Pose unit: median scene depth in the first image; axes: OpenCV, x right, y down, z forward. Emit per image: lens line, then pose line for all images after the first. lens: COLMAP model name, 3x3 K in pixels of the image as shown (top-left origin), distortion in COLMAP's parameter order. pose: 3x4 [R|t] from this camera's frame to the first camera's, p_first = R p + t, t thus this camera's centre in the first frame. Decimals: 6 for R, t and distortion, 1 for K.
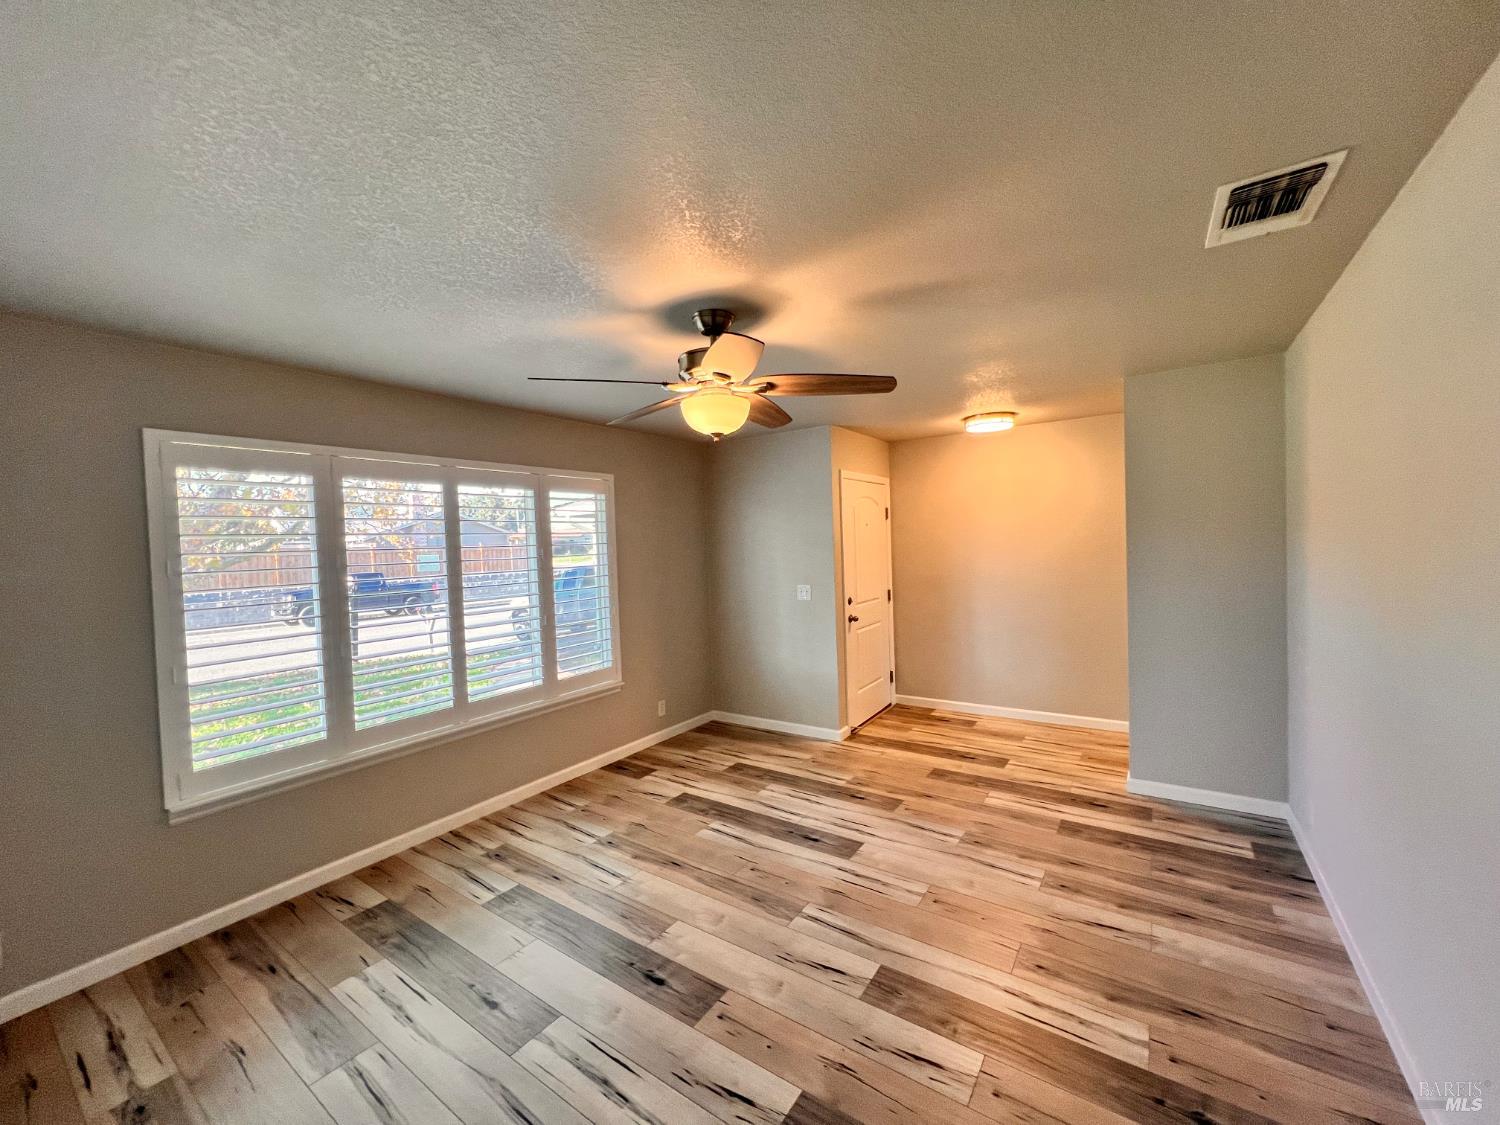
lens RADIAL K [[597.6, 0, 749.6], [0, 597.6, 561.1], [0, 0, 1]] dist [-0.002075, 0.000103]
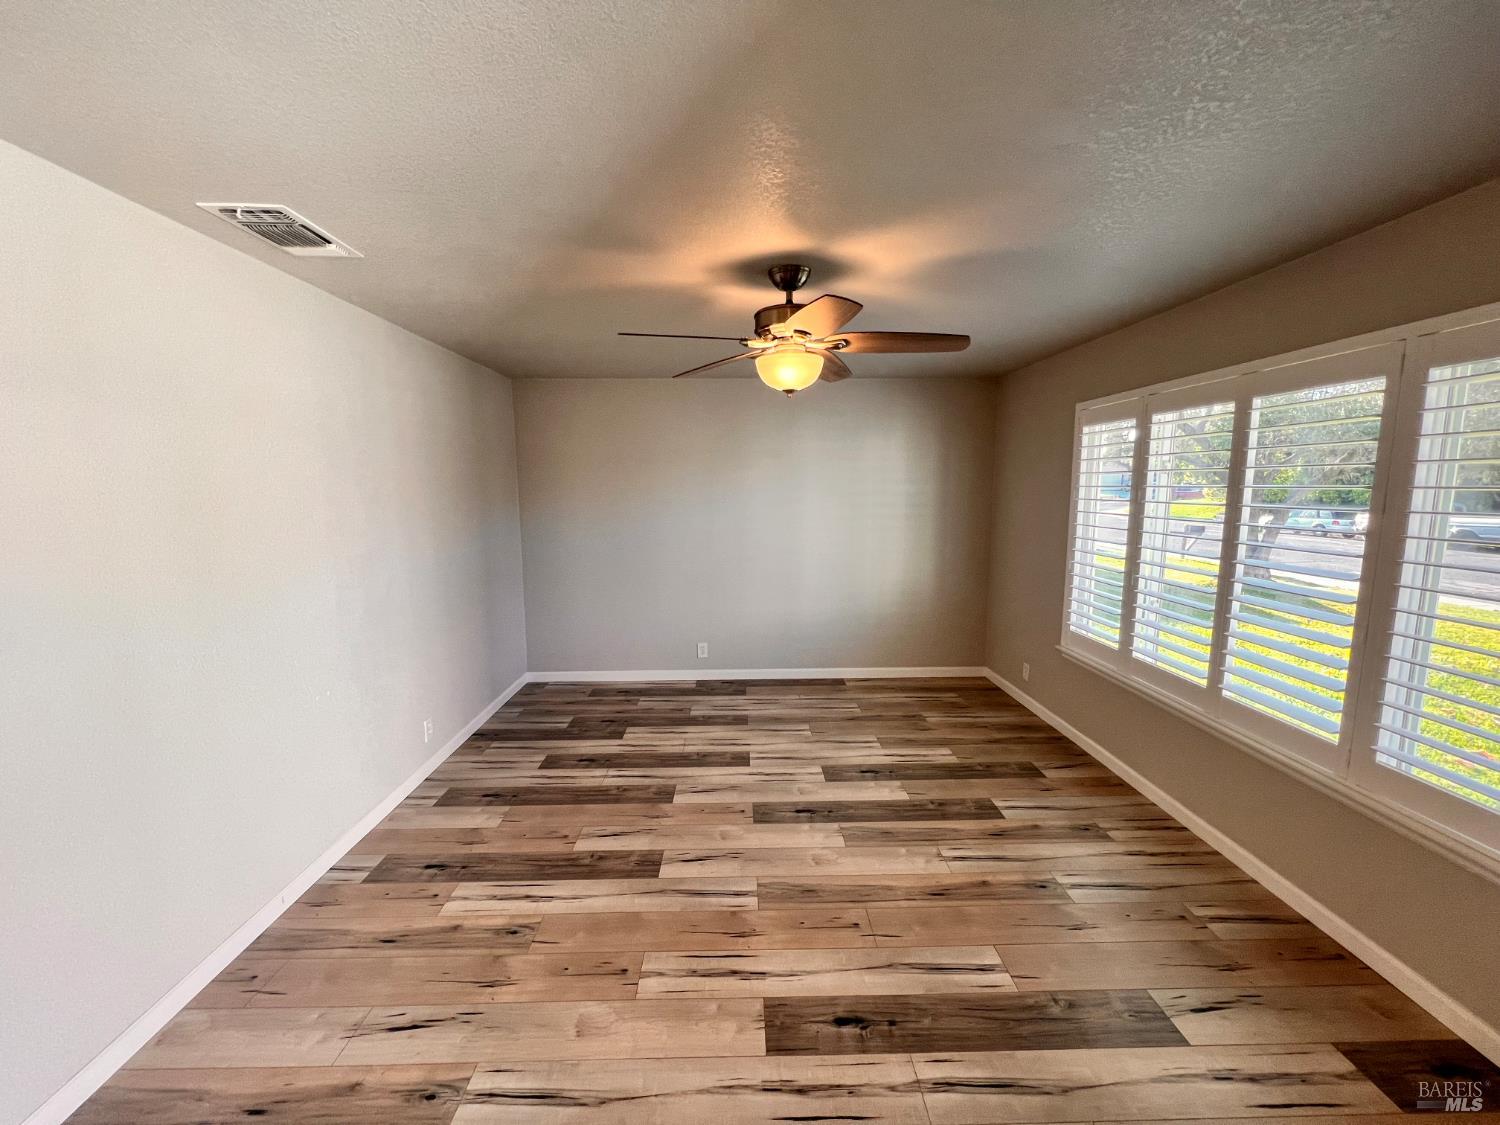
lens RADIAL K [[597.6, 0, 749.6], [0, 597.6, 561.1], [0, 0, 1]] dist [-0.002075, 0.000103]
pose [[-0.810560, 0.112169, -0.574813, 0.586334], [0.014899, 0.985119, 0.171225, -0.092827], [0.585466, 0.130224, -0.800170, 1.706937]]
